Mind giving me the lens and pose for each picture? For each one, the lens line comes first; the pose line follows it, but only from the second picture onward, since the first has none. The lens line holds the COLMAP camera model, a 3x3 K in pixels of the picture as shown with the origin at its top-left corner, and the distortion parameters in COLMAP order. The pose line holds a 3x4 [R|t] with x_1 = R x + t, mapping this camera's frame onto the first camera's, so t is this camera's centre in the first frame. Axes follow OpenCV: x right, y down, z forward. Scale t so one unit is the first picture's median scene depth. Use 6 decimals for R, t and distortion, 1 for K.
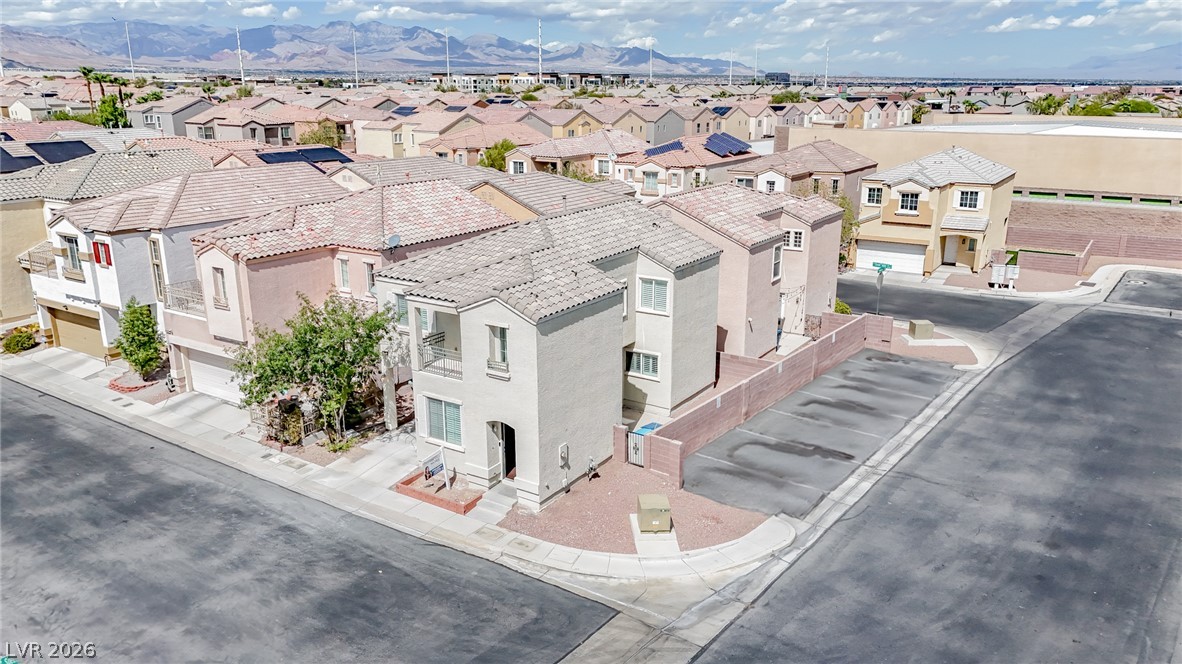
lens RADIAL K [[864.7, 0, 595.0], [0, 864.7, 323.8], [0, 0, 1]] dist [0.091350, -0.098060]
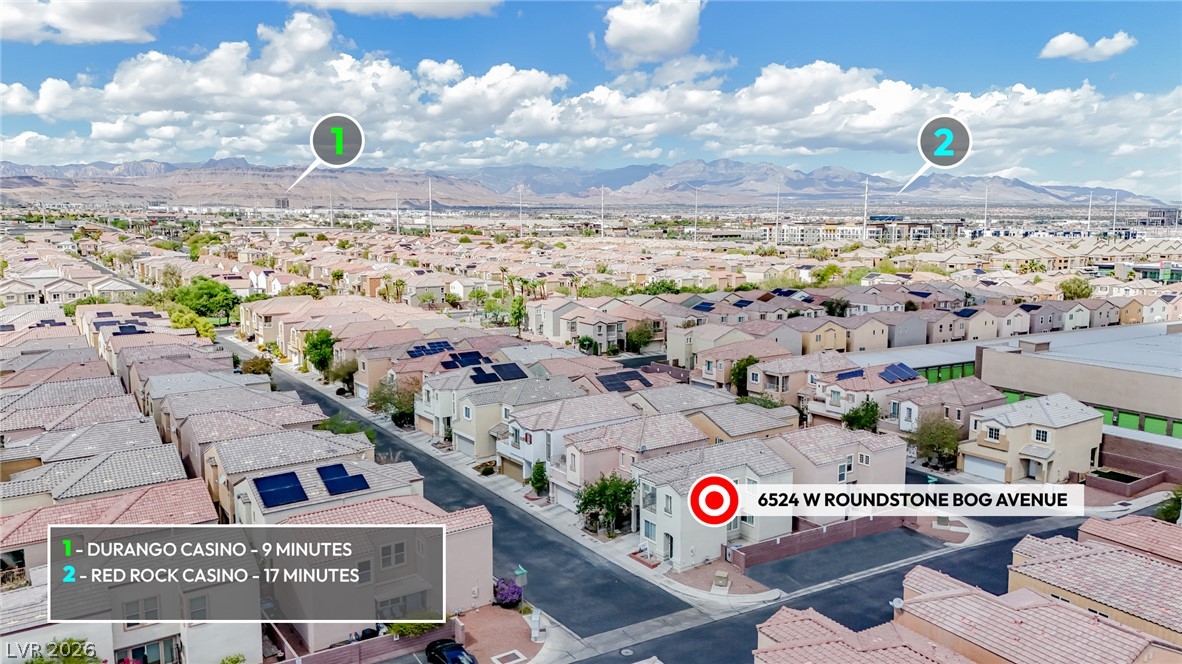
lens RADIAL K [[864.7, 0, 595.0], [0, 864.7, 323.8], [0, 0, 1]] dist [0.091350, -0.098060]
pose [[0.929234, 0.048386, -0.366310, 0.504068], [-0.100722, 0.987014, -0.125130, -0.129090], [0.355499, 0.153171, 0.922041, -1.288279]]
